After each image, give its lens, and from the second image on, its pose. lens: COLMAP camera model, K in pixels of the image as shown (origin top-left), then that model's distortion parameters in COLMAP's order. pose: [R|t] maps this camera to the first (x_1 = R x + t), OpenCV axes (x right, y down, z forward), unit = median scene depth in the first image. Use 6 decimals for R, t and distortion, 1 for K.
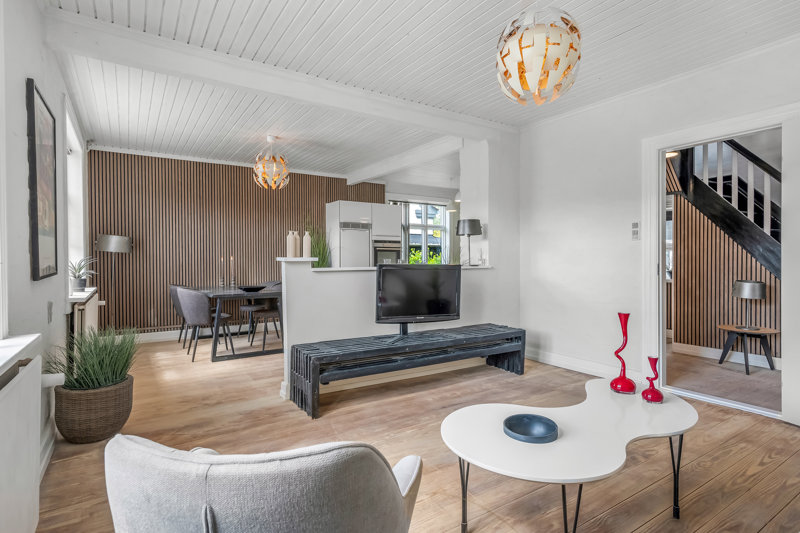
lens RADIAL K [[415.0, 0, 402.2], [0, 415.0, 263.1], [0, 0, 1]] dist [0.019058, 0.000101]
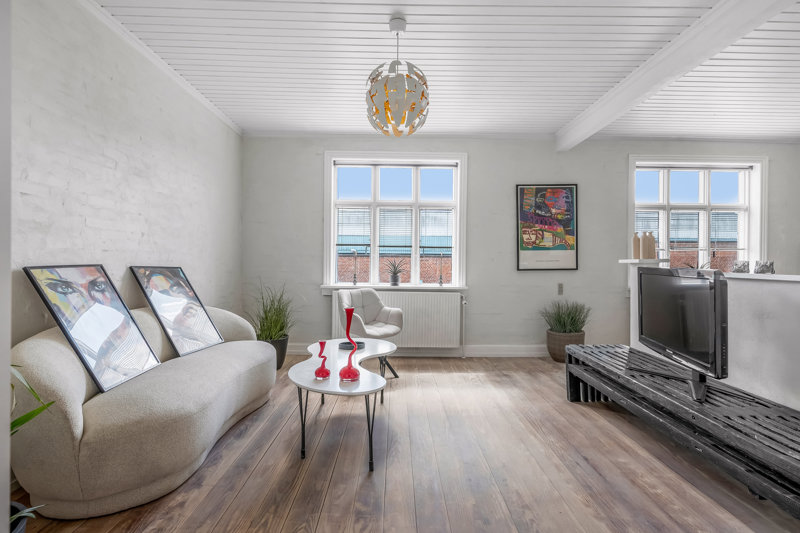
lens RADIAL K [[379.8, 0, 400.0], [0, 379.8, 266.5], [0, 0, 1]] dist [-0.000553, -0.000089]
pose [[-0.538680, 0.004538, -0.842498, 0.499150], [-0.010109, 0.999879, 0.011849, -0.000964], [0.842450, 0.014900, -0.538569, 0.634470]]
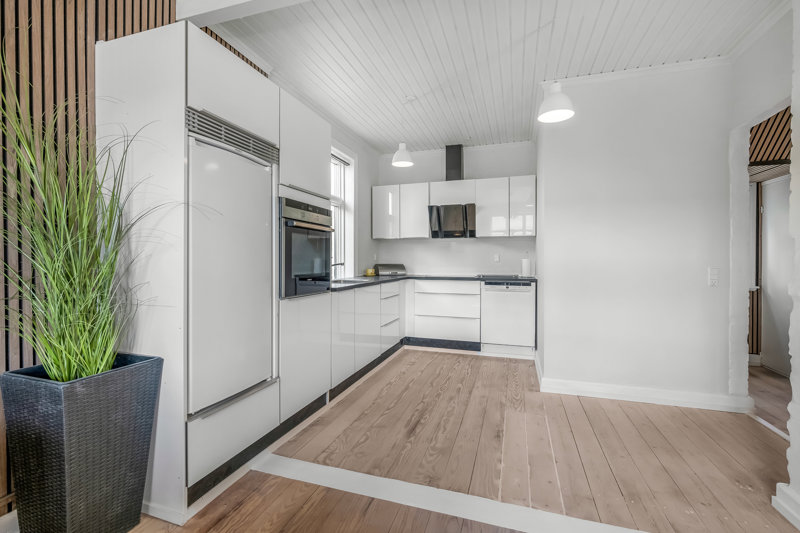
lens RADIAL K [[354.6, 0, 400.9], [0, 354.6, 264.3], [0, 0, 1]] dist [0.001164, -0.000296]
pose [[0.781423, 0.000496, 0.624001, -0.230629], [-0.002197, 0.999996, 0.001956, -0.001564], [-0.623998, -0.002899, 0.781421, 0.937084]]
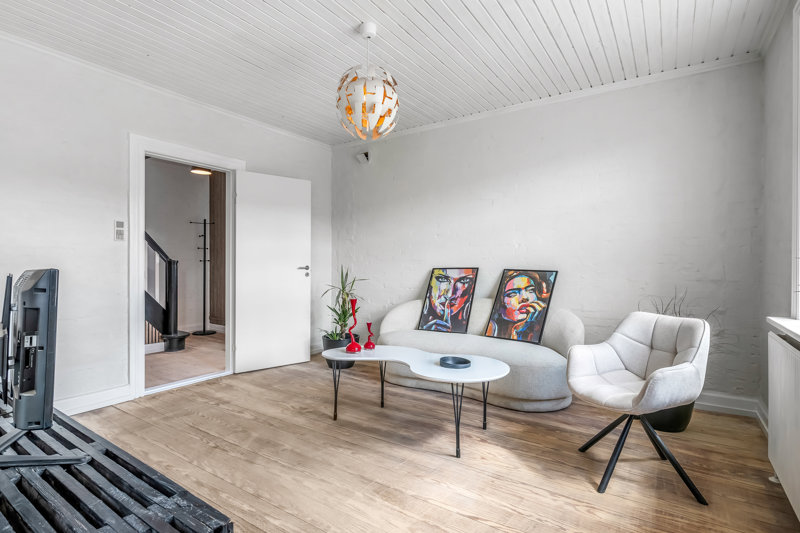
lens RADIAL K [[403.6, 0, 401.2], [0, 403.6, 263.1], [0, 0, 1]] dist [-0.001529, -0.000062]
pose [[-0.385114, 0.007909, 0.922835, -0.327406], [0.005528, 0.999965, -0.006263, 0.000846], [-0.922852, 0.002690, -0.385144, 0.536900]]
